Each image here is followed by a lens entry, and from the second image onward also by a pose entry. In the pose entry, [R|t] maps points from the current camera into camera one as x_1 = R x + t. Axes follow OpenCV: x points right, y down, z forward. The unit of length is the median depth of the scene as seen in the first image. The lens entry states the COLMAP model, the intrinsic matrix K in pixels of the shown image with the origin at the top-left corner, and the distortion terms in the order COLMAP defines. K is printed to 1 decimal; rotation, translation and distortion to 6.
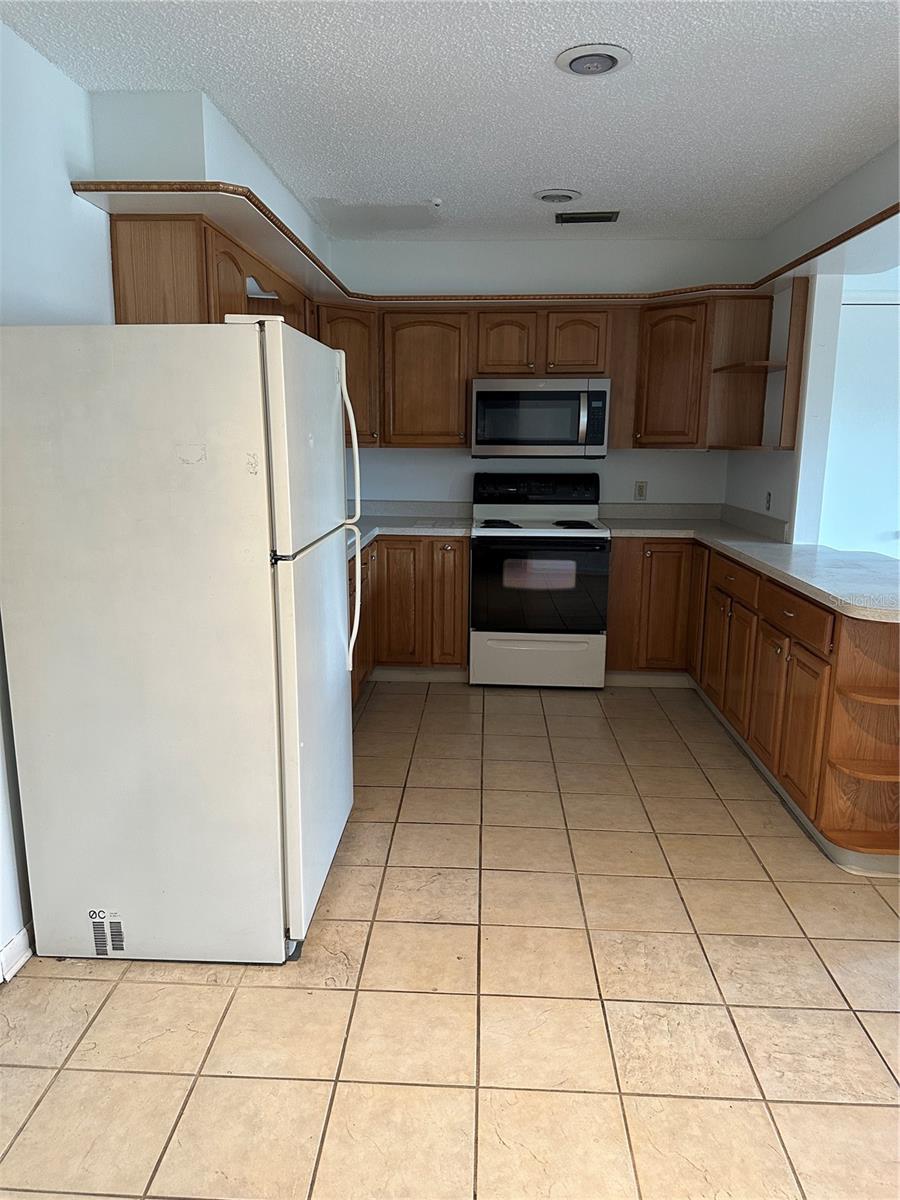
lens RADIAL K [[842.7, 0, 437.7], [0, 842.7, 602.5], [0, 0, 1]] dist [0.105261, -0.142446]
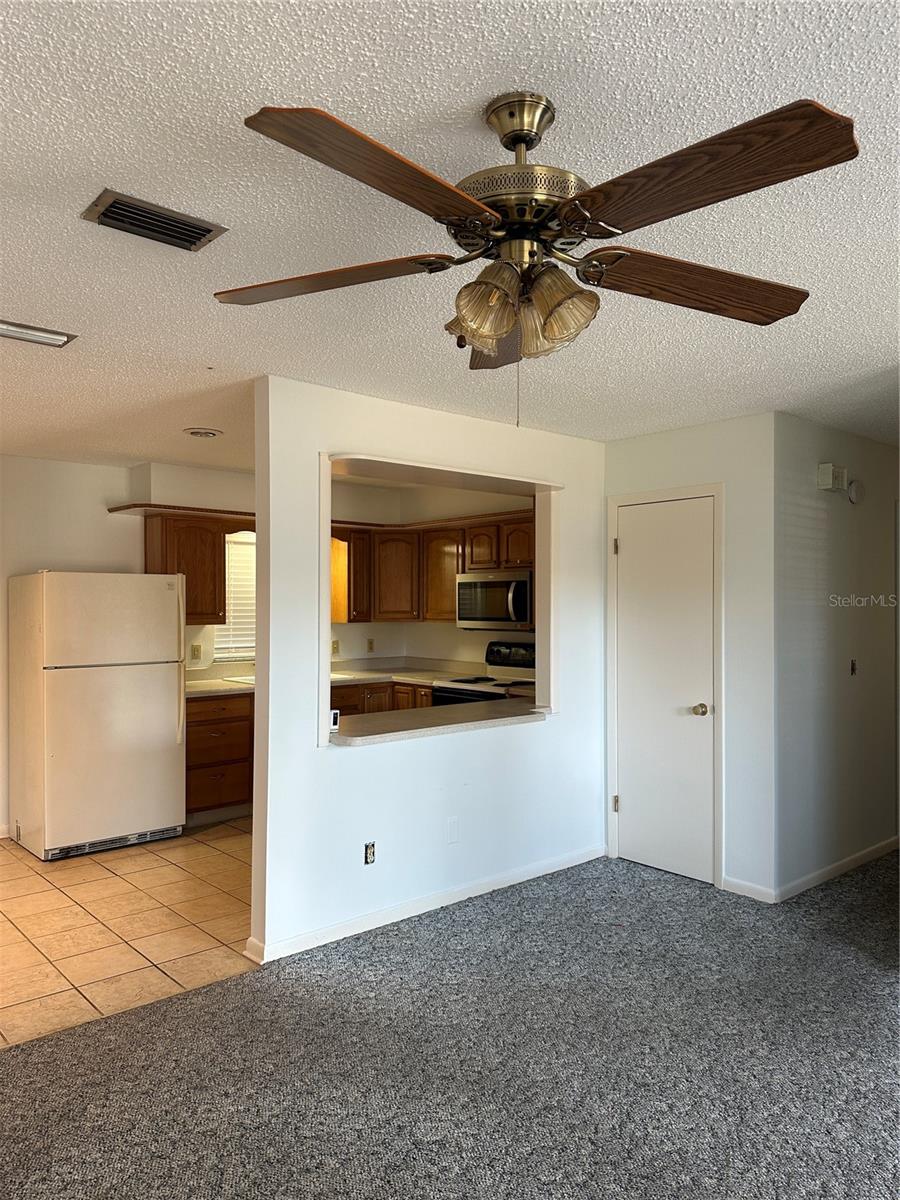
lens RADIAL K [[842.7, 0, 437.7], [0, 842.7, 602.5], [0, 0, 1]] dist [0.105261, -0.142446]
pose [[0.695016, -0.009838, -0.718927, 1.557506], [-0.136992, 0.979777, -0.145843, -0.022353], [0.705823, 0.199850, 0.679613, 0.091091]]
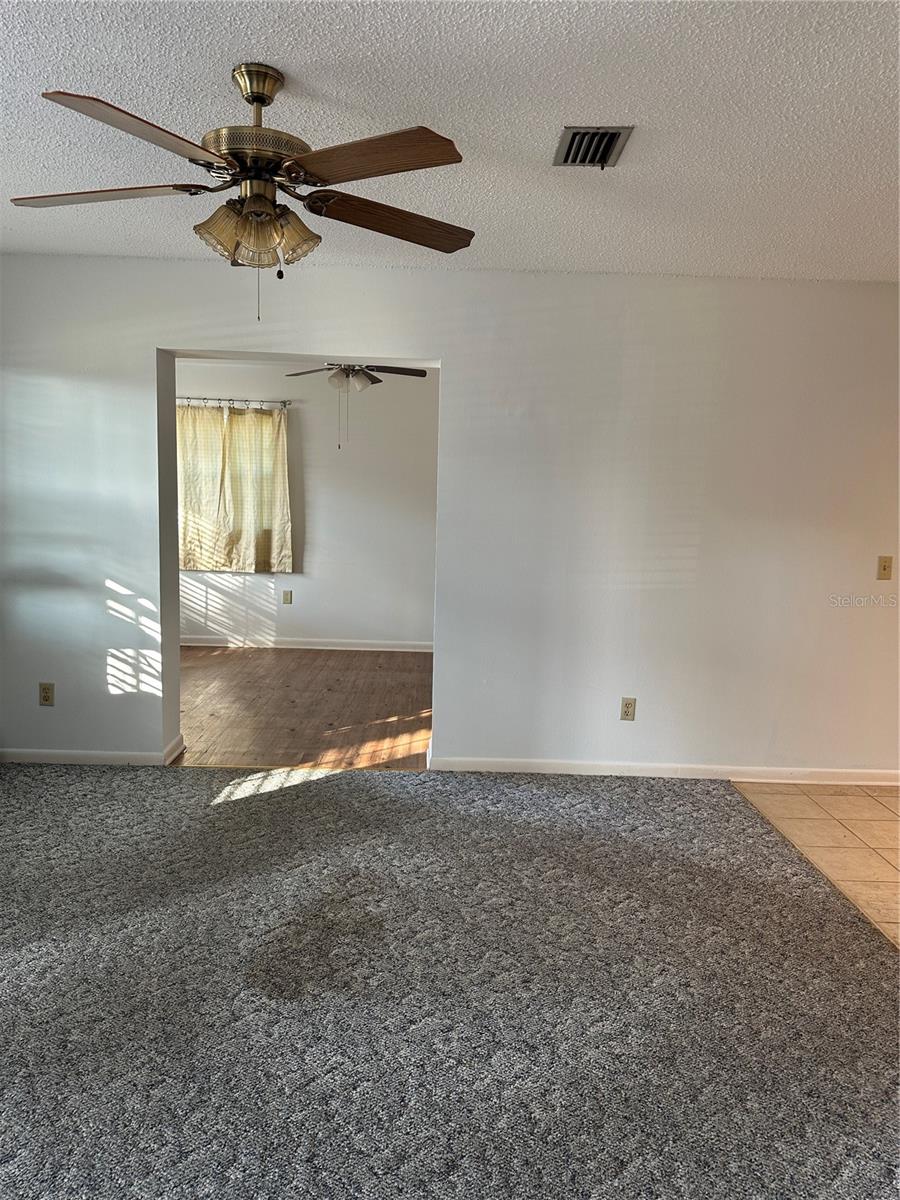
lens RADIAL K [[824.9, 0, 419.5], [0, 824.9, 597.3], [0, 0, 1]] dist [0.002587, -0.079796]
pose [[-0.999017, -0.031159, -0.031546, 1.081245], [-0.039408, 0.950047, 0.309609, -0.215307], [0.020324, 0.310547, -0.950341, 1.231365]]
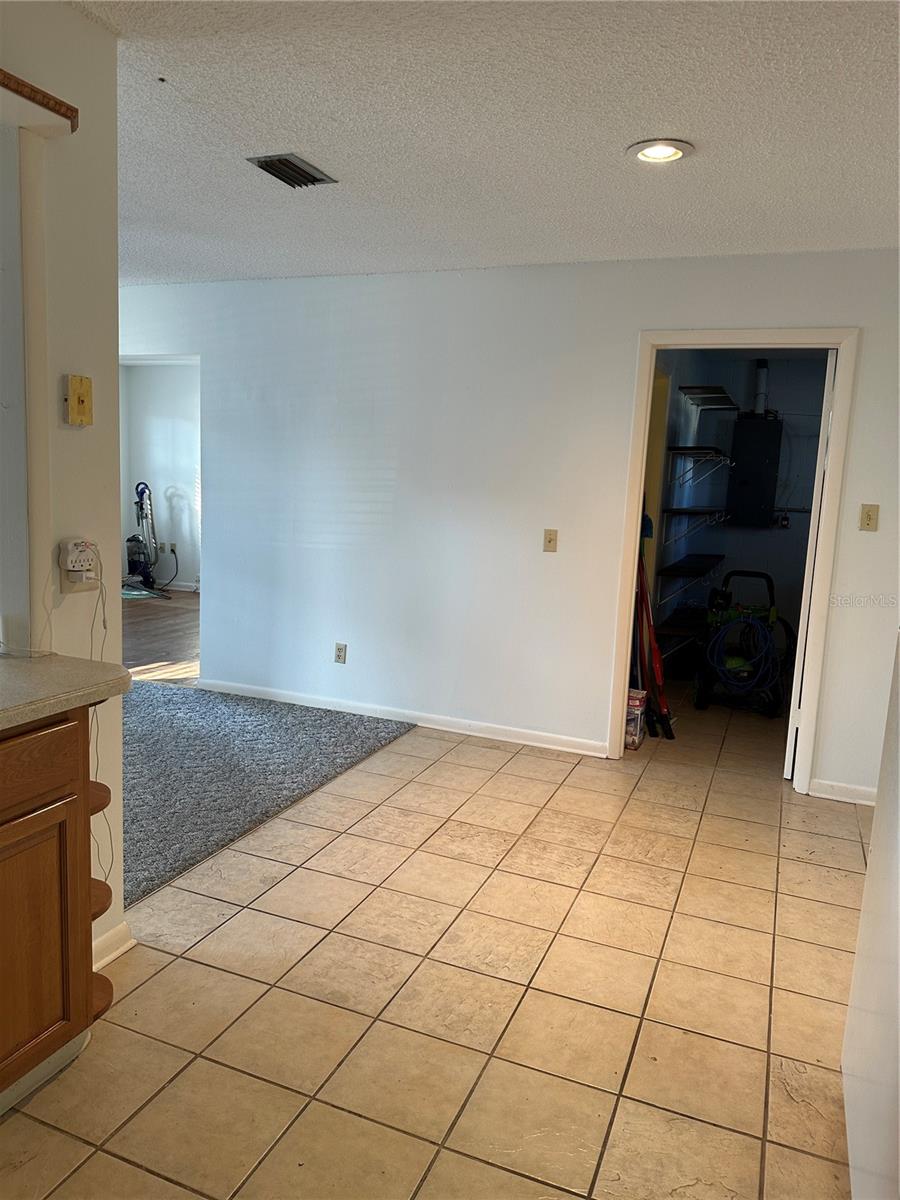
lens RADIAL K [[833.9, 0, 451.8], [0, 833.9, 600.8], [0, 0, 1]] dist [0.099802, -0.147175]
pose [[-0.945361, -0.099819, 0.310370, -0.001451], [0.009101, 0.943527, 0.331171, -0.257386], [-0.325900, 0.315901, -0.891065, 1.332081]]
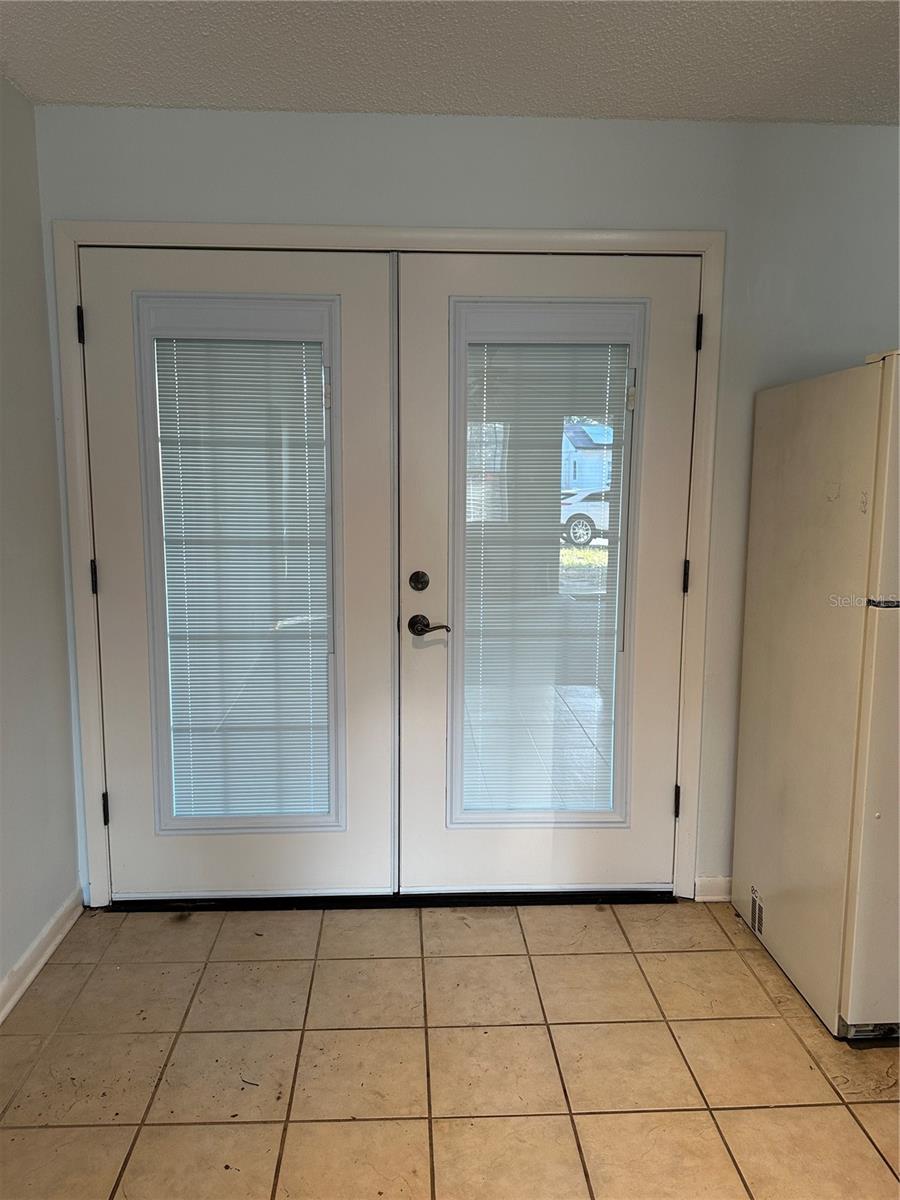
lens RADIAL K [[844.4, 0, 444.7], [0, 844.4, 600.4], [0, 0, 1]] dist [0.061823, -0.069494]
pose [[0.101441, 0.141721, -0.984695, 0.477916], [-0.199653, 0.972564, 0.119408, -0.050362], [0.974602, 0.184485, 0.126953, 0.293596]]
